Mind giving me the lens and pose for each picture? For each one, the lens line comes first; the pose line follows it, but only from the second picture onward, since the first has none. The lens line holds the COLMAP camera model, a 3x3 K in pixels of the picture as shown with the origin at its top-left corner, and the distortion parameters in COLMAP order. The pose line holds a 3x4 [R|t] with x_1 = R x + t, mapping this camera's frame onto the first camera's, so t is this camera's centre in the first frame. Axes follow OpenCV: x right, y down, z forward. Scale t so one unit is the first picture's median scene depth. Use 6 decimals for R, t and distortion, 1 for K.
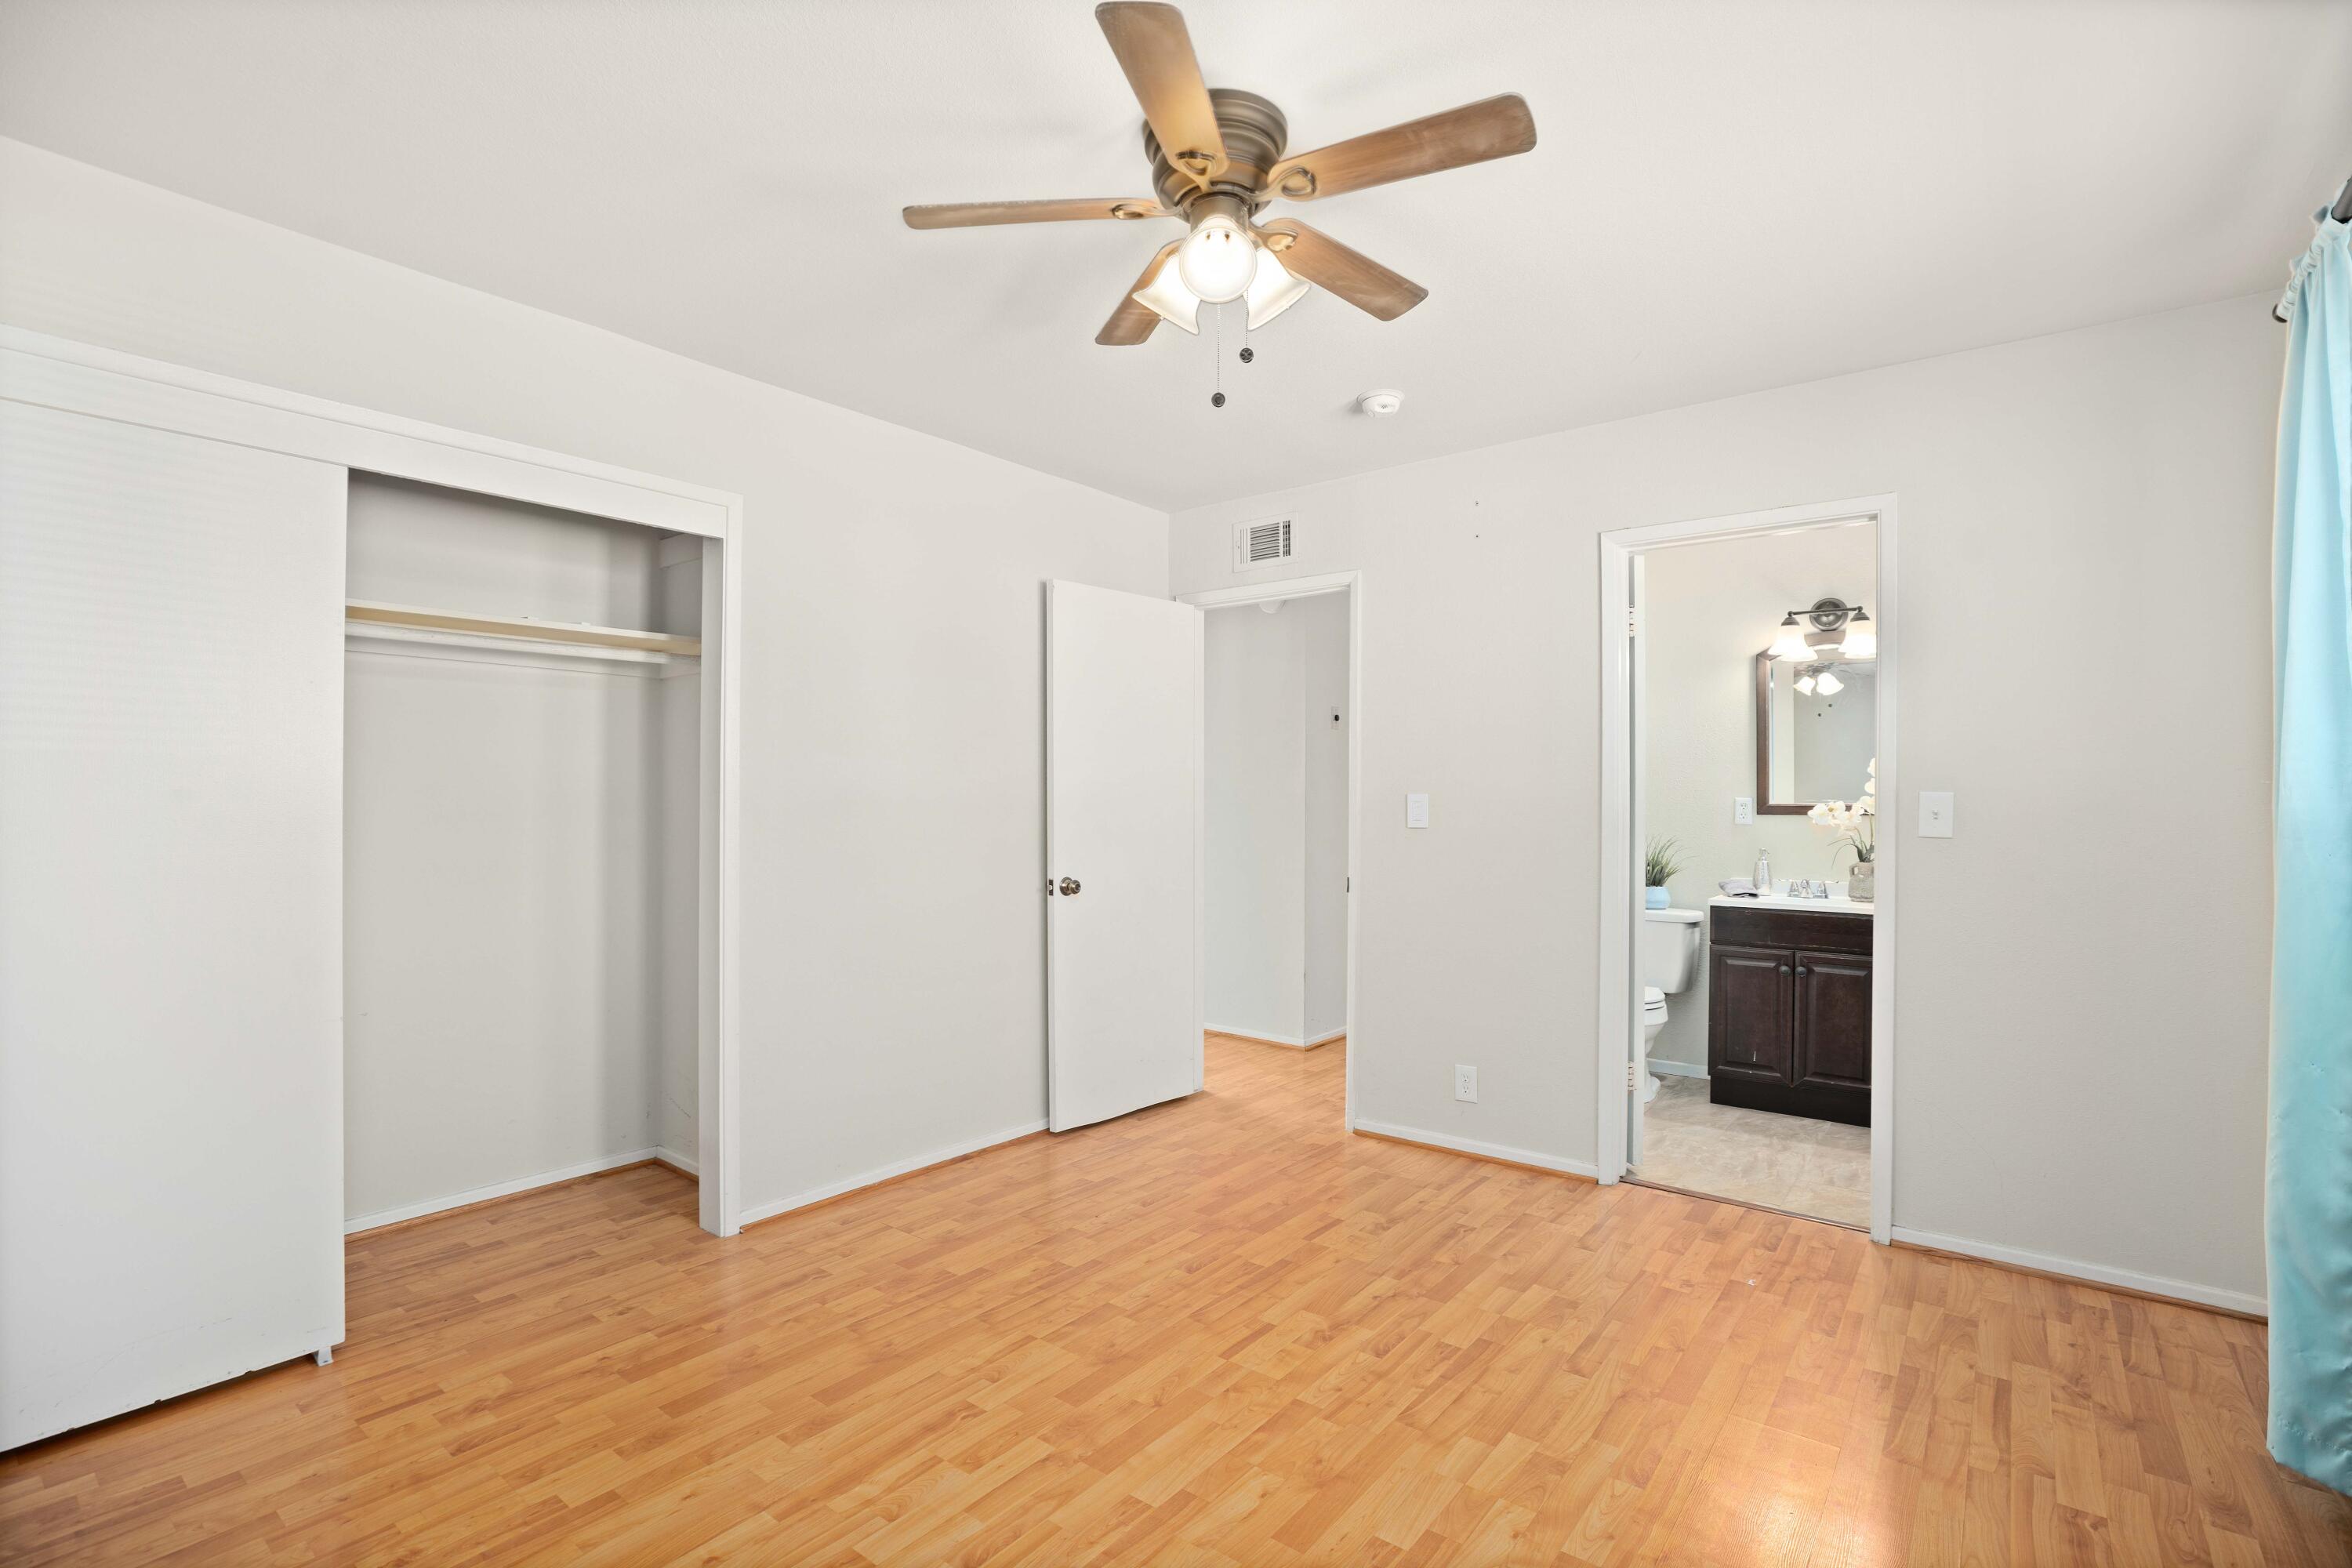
lens RADIAL K [[1084.7, 0, 1177.7], [0, 1084.7, 799.5], [0, 0, 1]] dist [-0.031231, -0.000018]
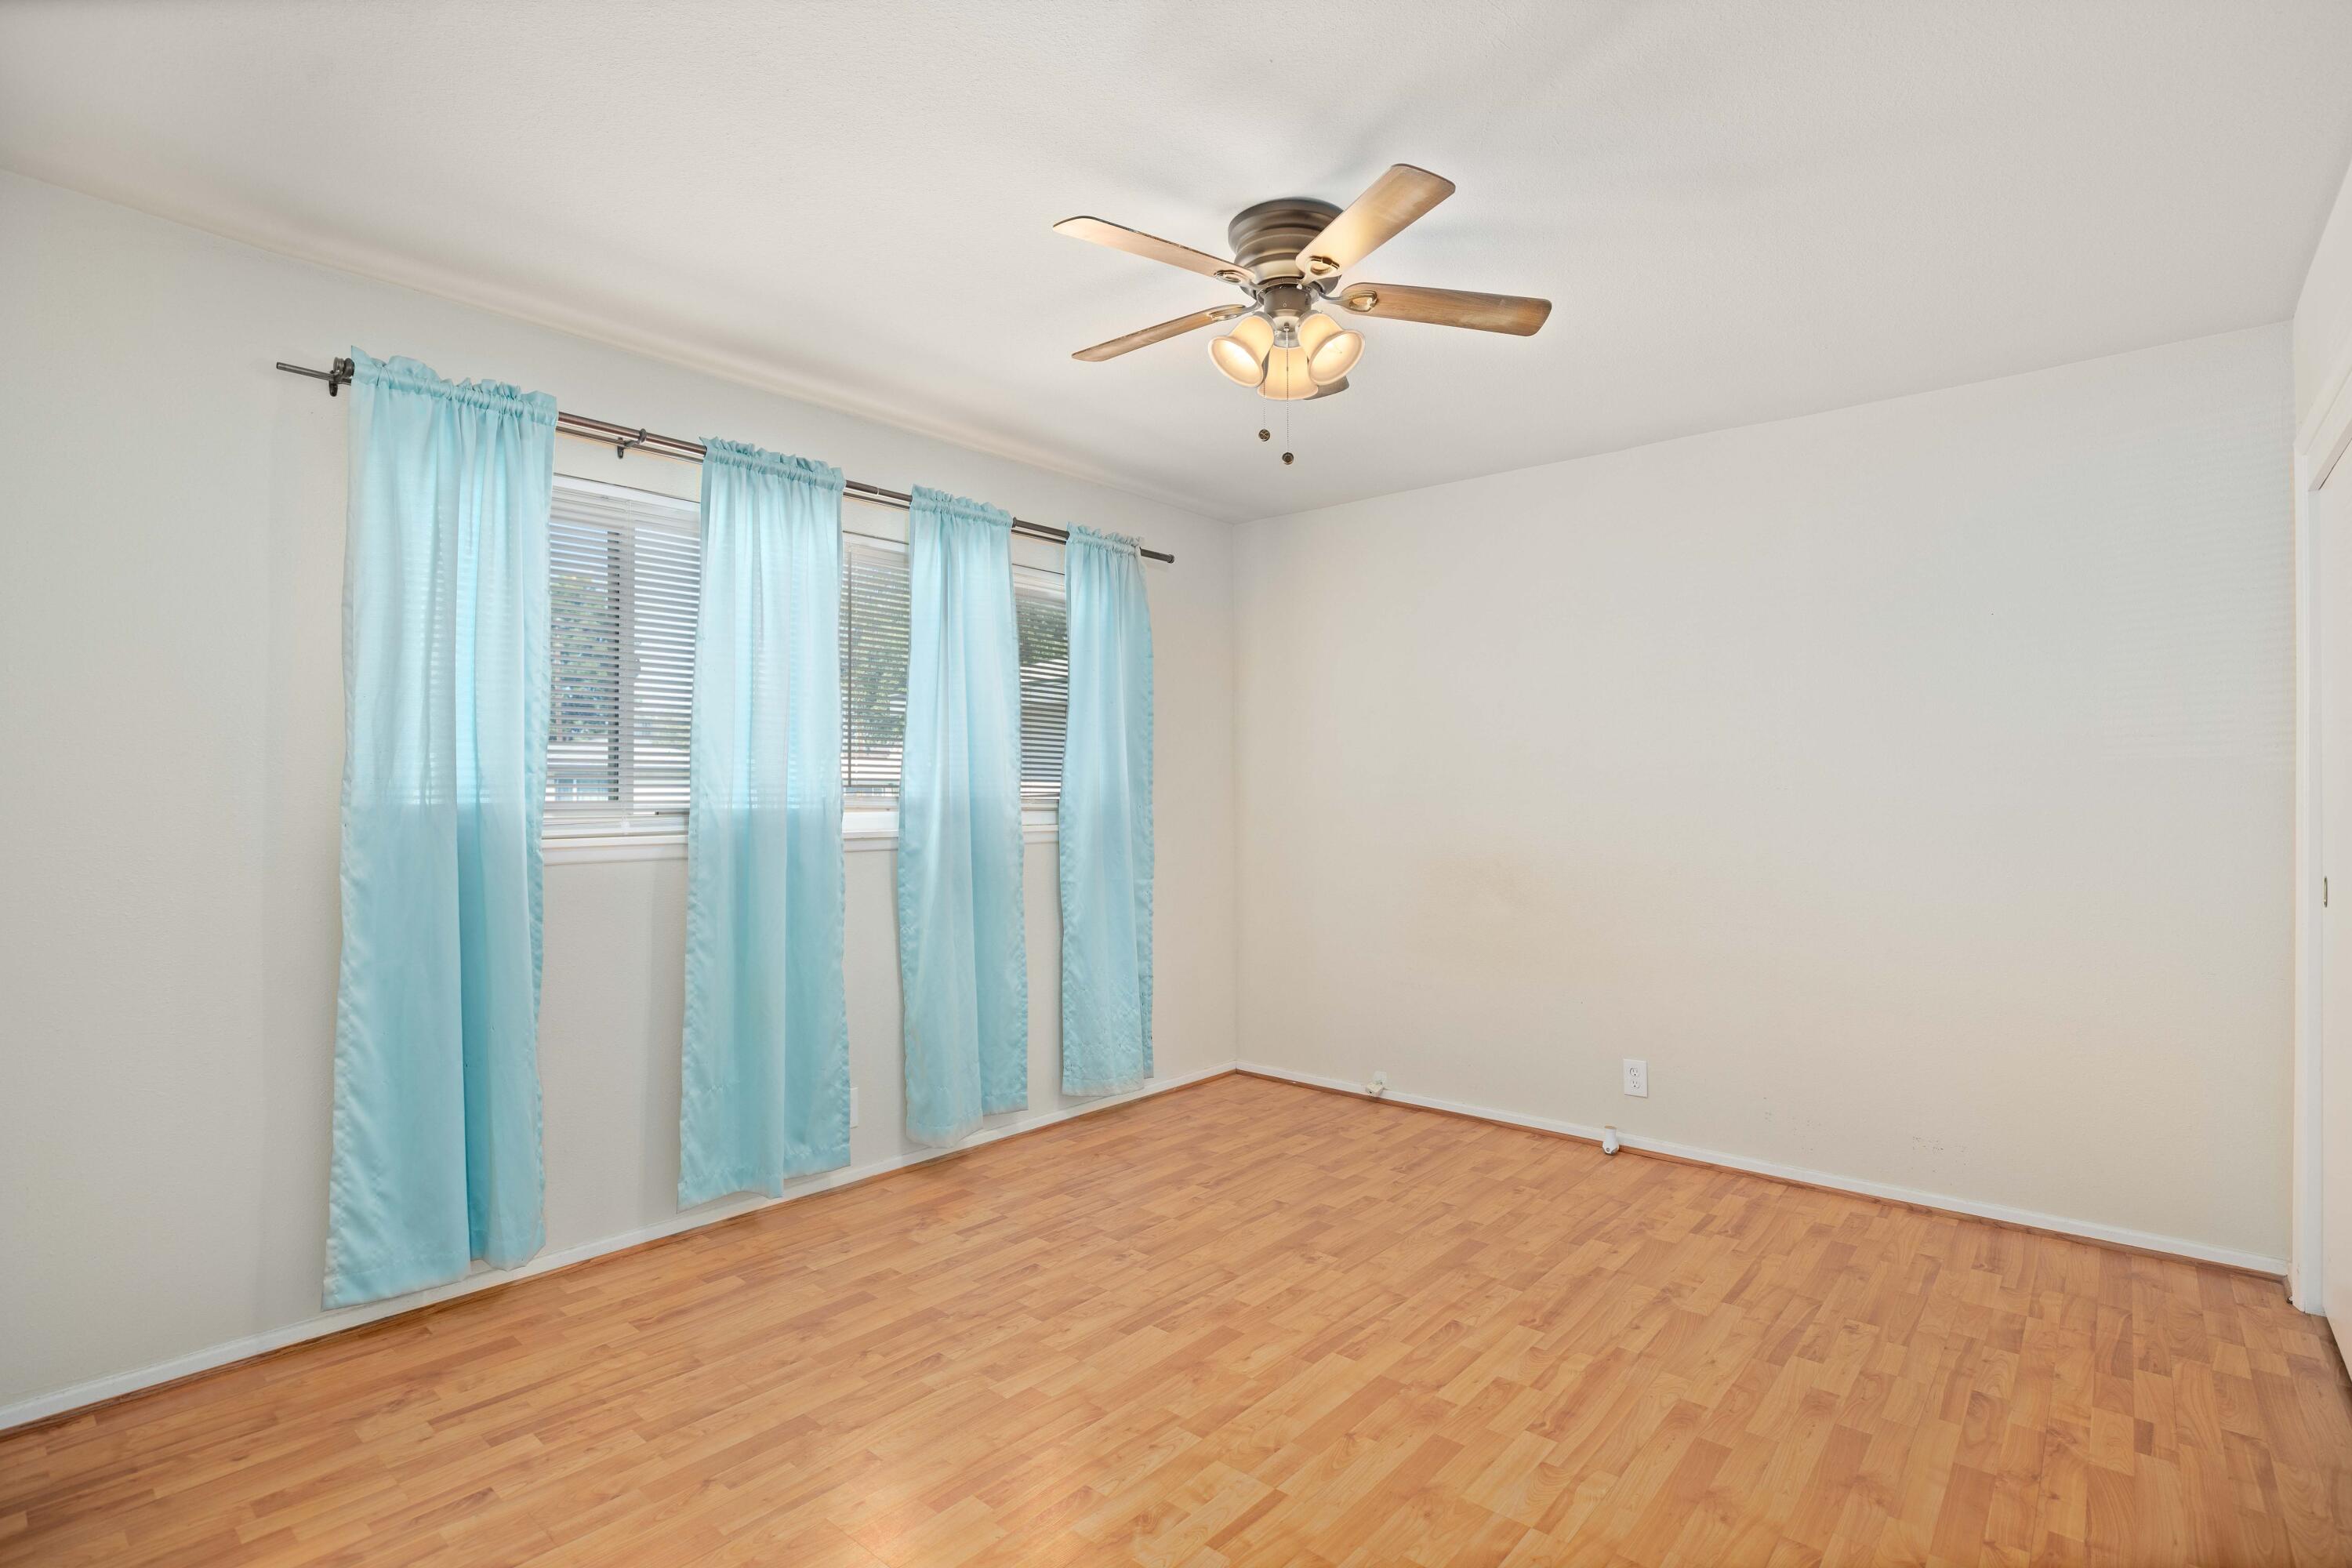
lens RADIAL K [[1084.7, 0, 1174.4], [0, 1084.7, 783.9], [0, 0, 1]] dist [-0.031231, -0.000018]
pose [[-0.998697, -0.002223, 0.050993, 0.090199], [-0.002850, 0.999921, -0.012234, -0.000135], [-0.050961, -0.012363, -0.998624, 1.984482]]
